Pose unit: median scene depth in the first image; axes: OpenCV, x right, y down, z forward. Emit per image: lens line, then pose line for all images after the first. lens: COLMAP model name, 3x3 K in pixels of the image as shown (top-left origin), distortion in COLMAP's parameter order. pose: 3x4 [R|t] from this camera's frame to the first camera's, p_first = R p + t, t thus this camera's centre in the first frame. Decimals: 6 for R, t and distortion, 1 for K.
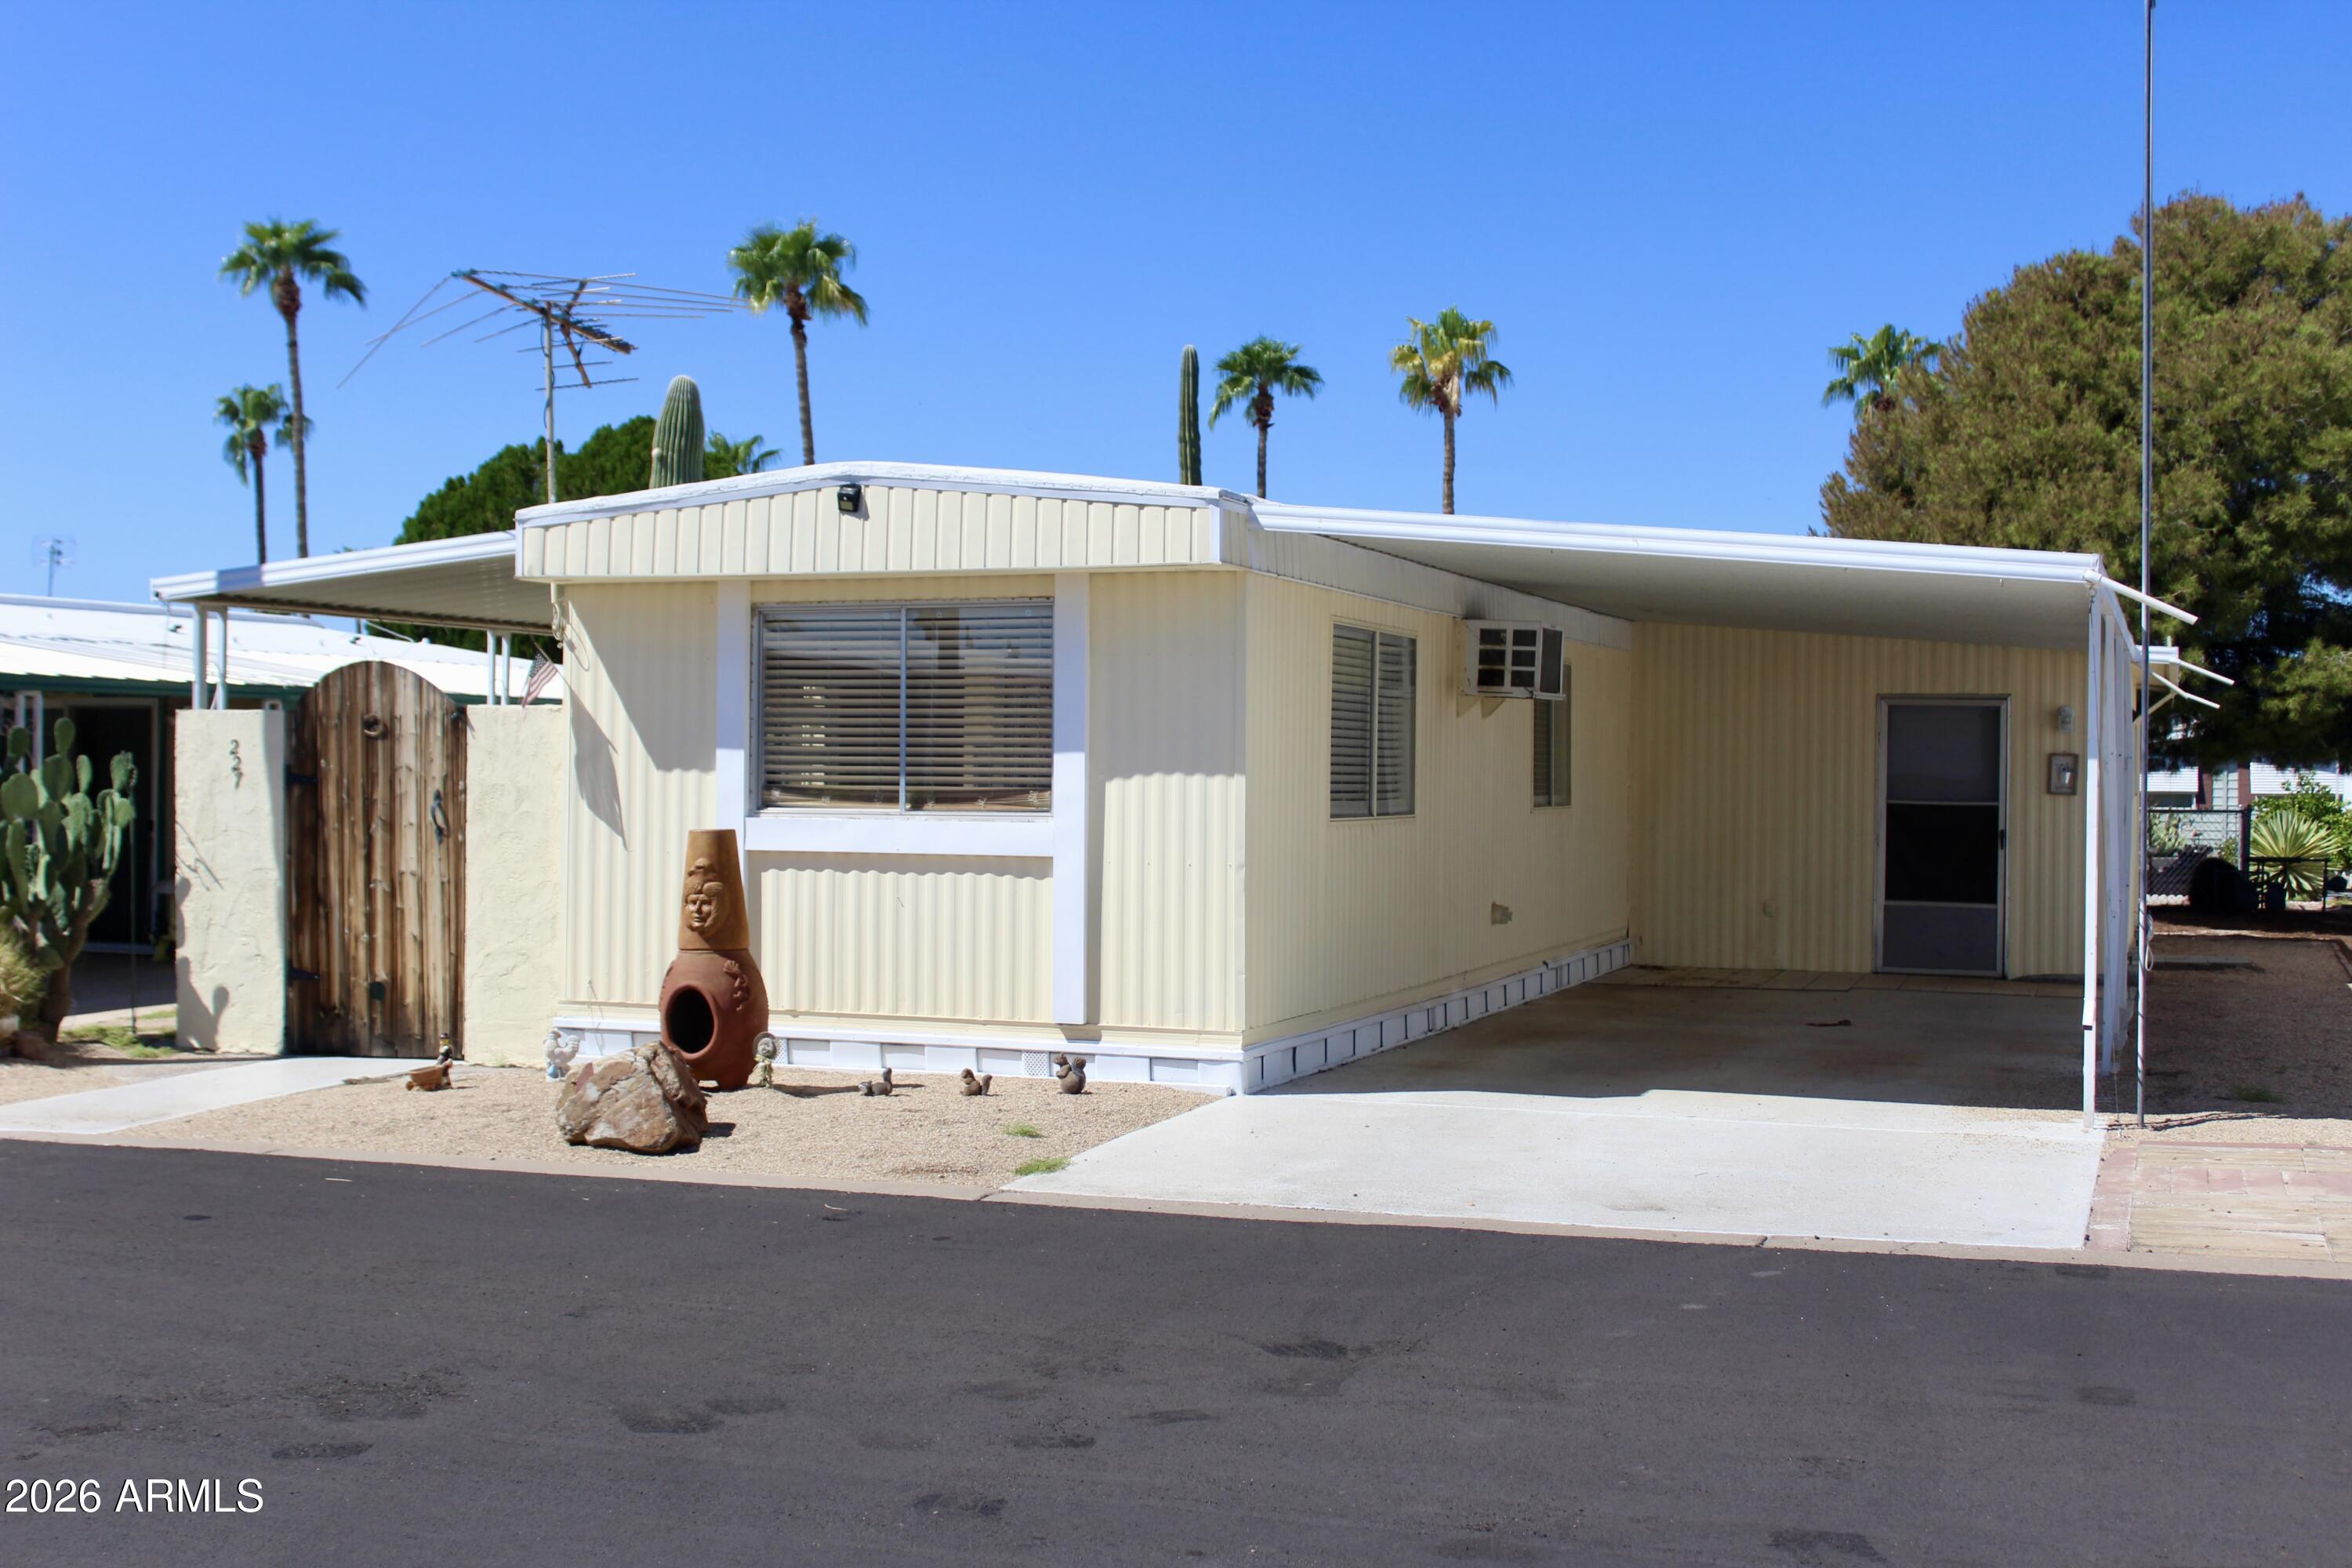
lens RADIAL K [[2762.6, 0, 1176.0], [0, 2762.6, 784.0], [0, 0, 1]] dist [-0.070115, -0.001492]
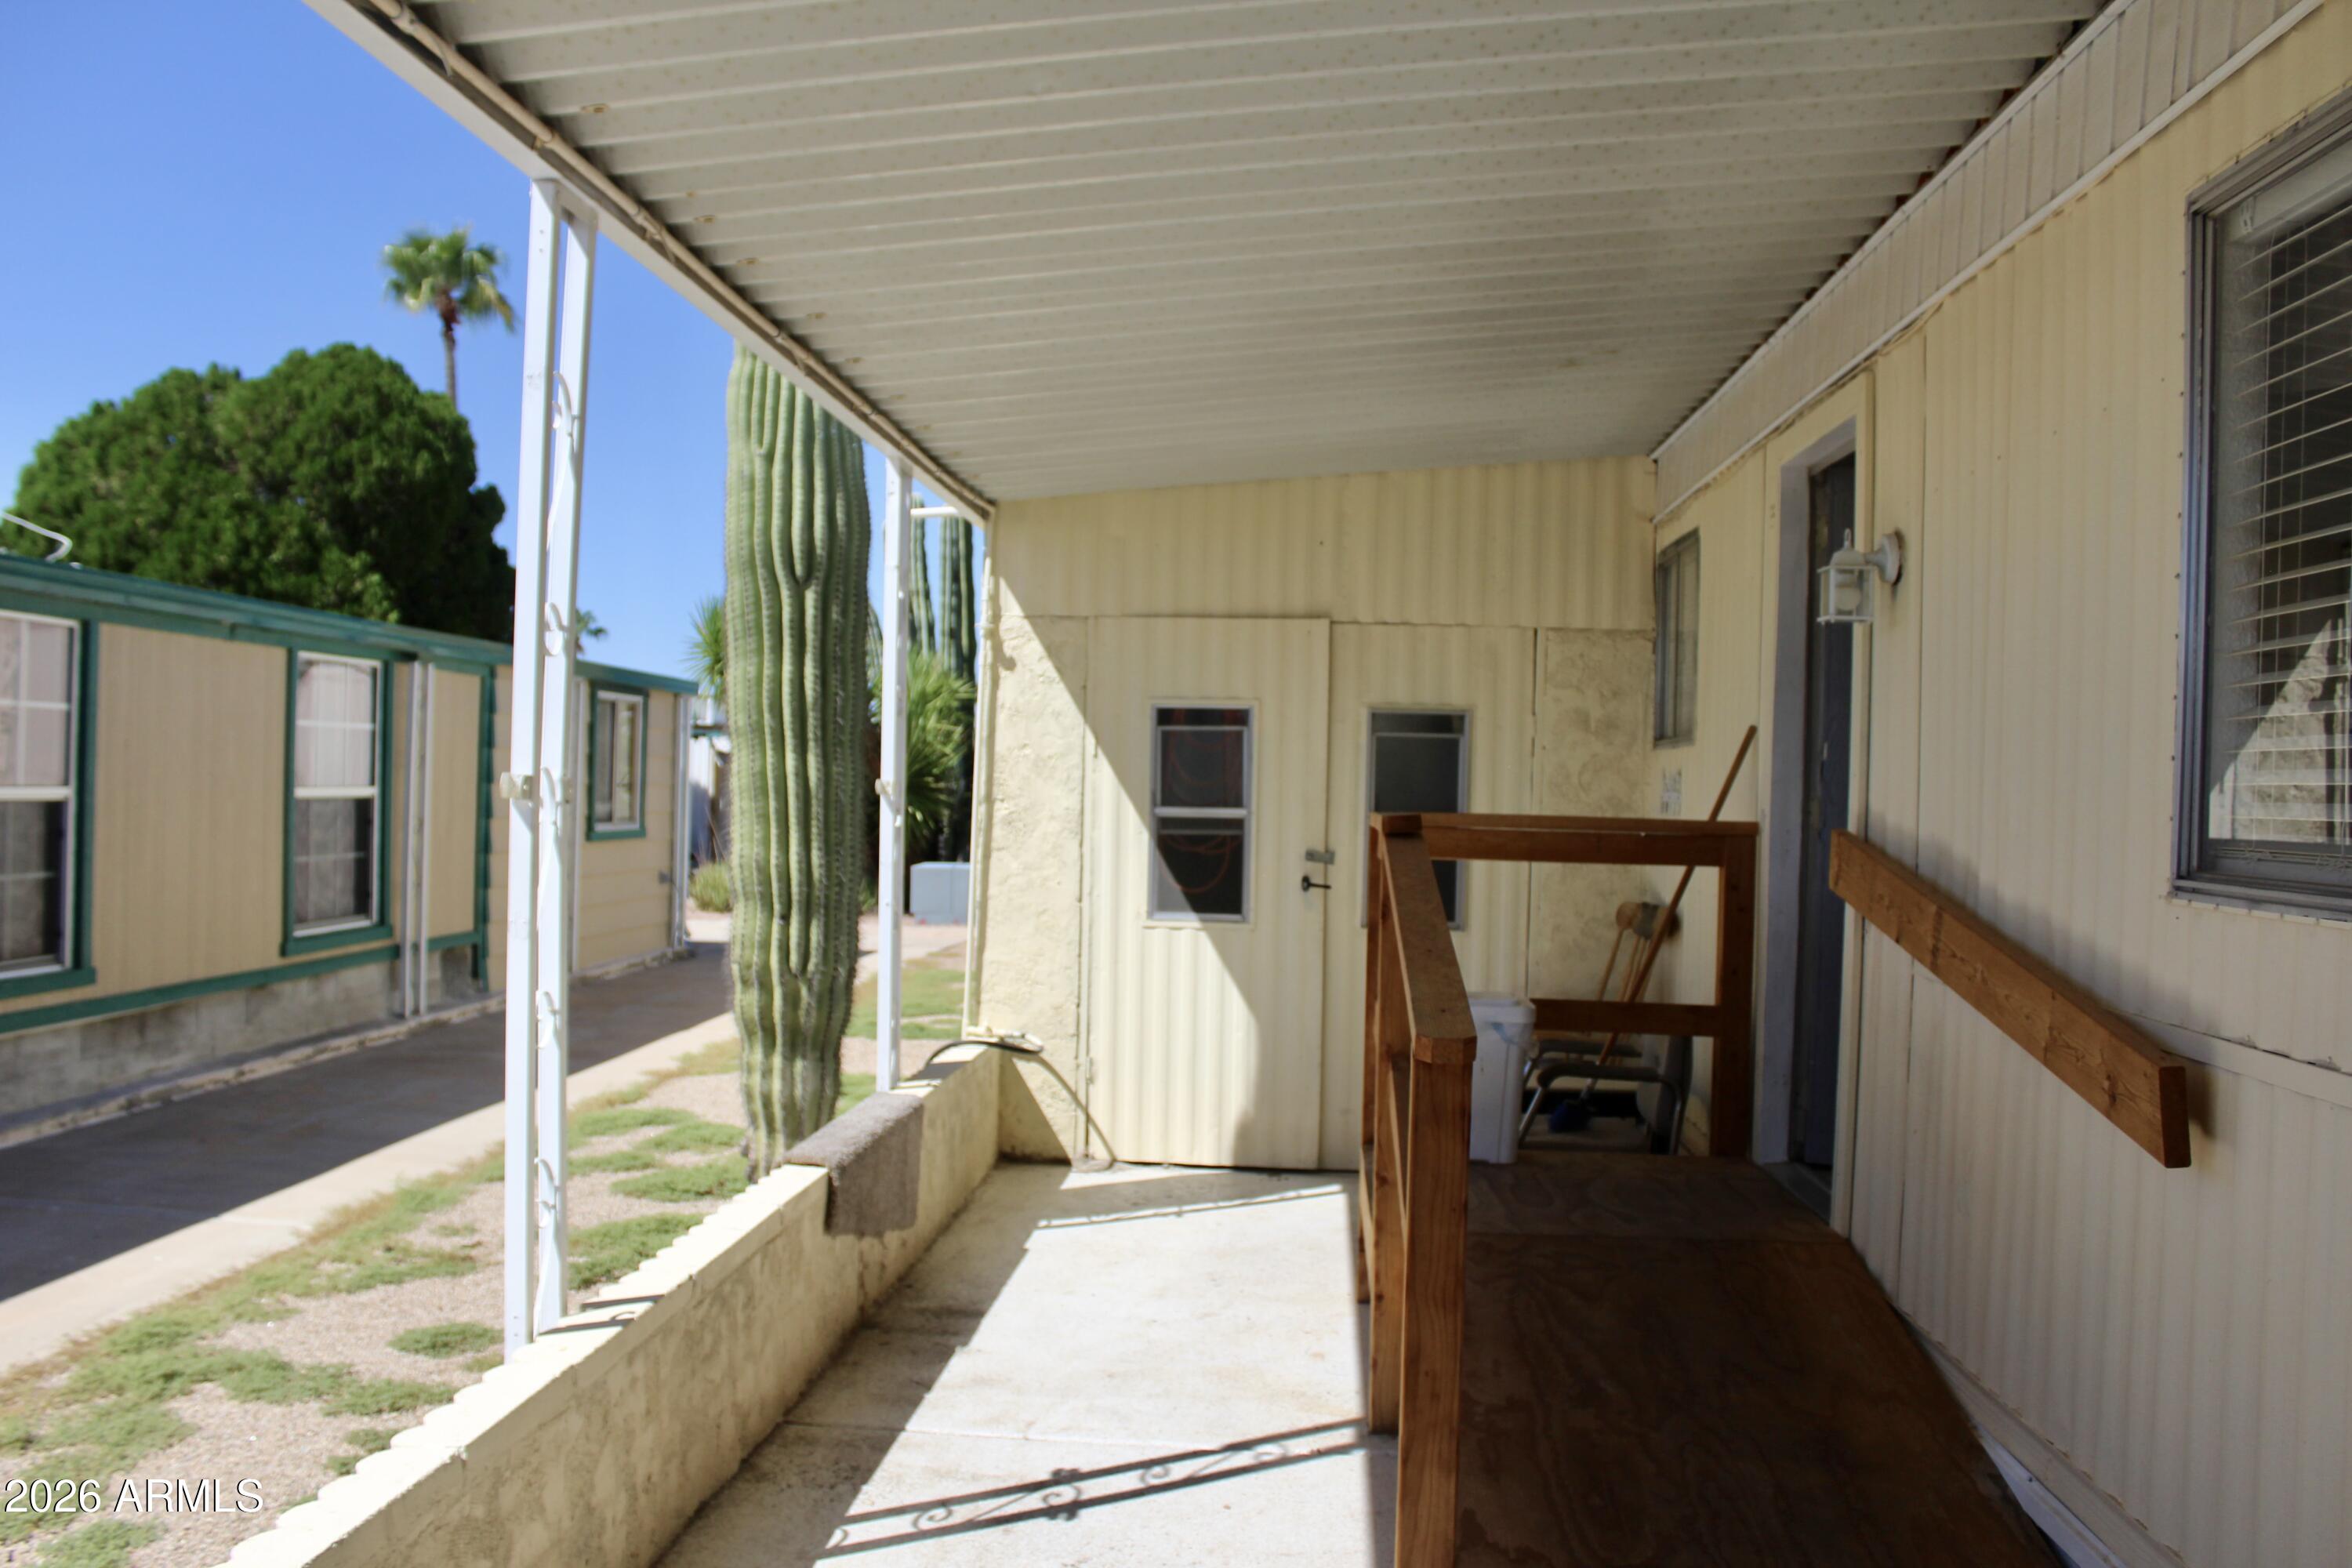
lens RADIAL K [[1938.9, 0, 1176.0], [0, 1938.9, 784.0], [0, 0, 1]] dist [-0.147387, 0.106618]
pose [[0.957266, 0.025273, 0.288102, -0.297109], [-0.024230, 0.999681, -0.007186, 0.002708], [-0.288192, -0.000102, 0.957573, 0.978770]]
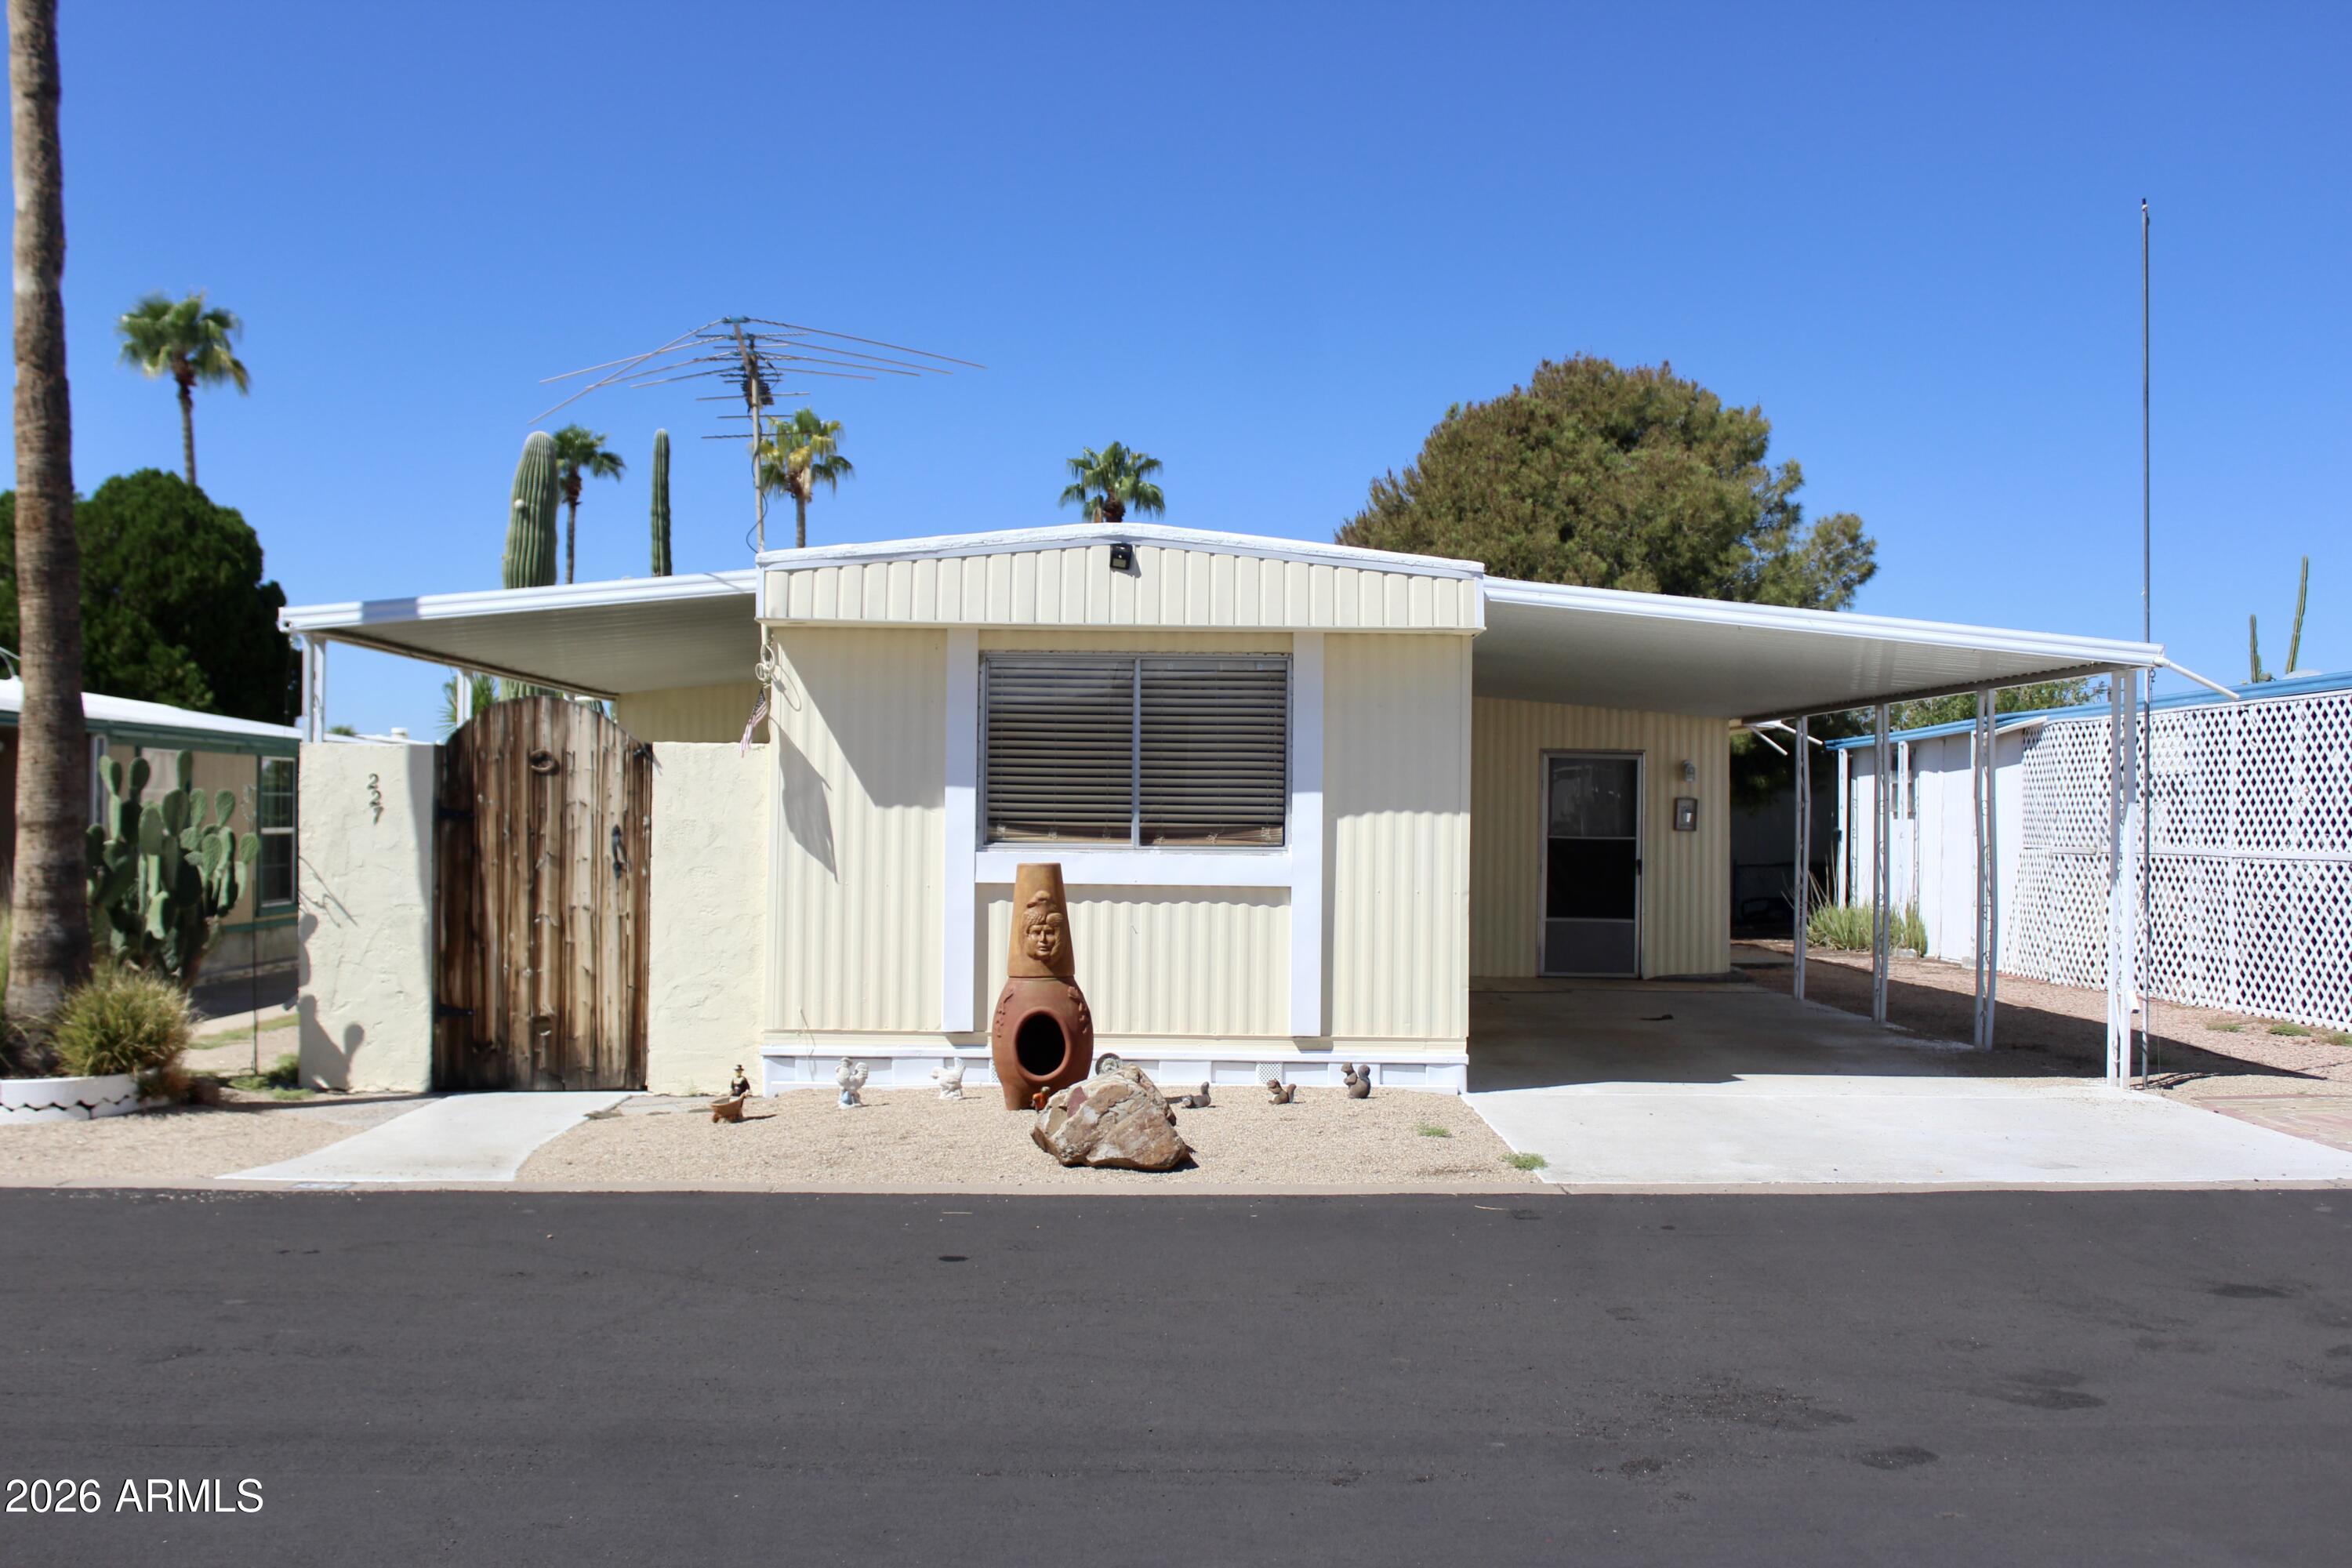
lens RADIAL K [[2355.1, 0, 1176.0], [0, 2355.1, 784.0], [0, 0, 1]] dist [-0.112074, 0.030478]
pose [[0.932935, 0.007706, 0.359964, -0.382817], [-0.001868, 0.999861, -0.016563, 0.000809], [-0.360041, 0.014780, 0.932819, 0.117836]]
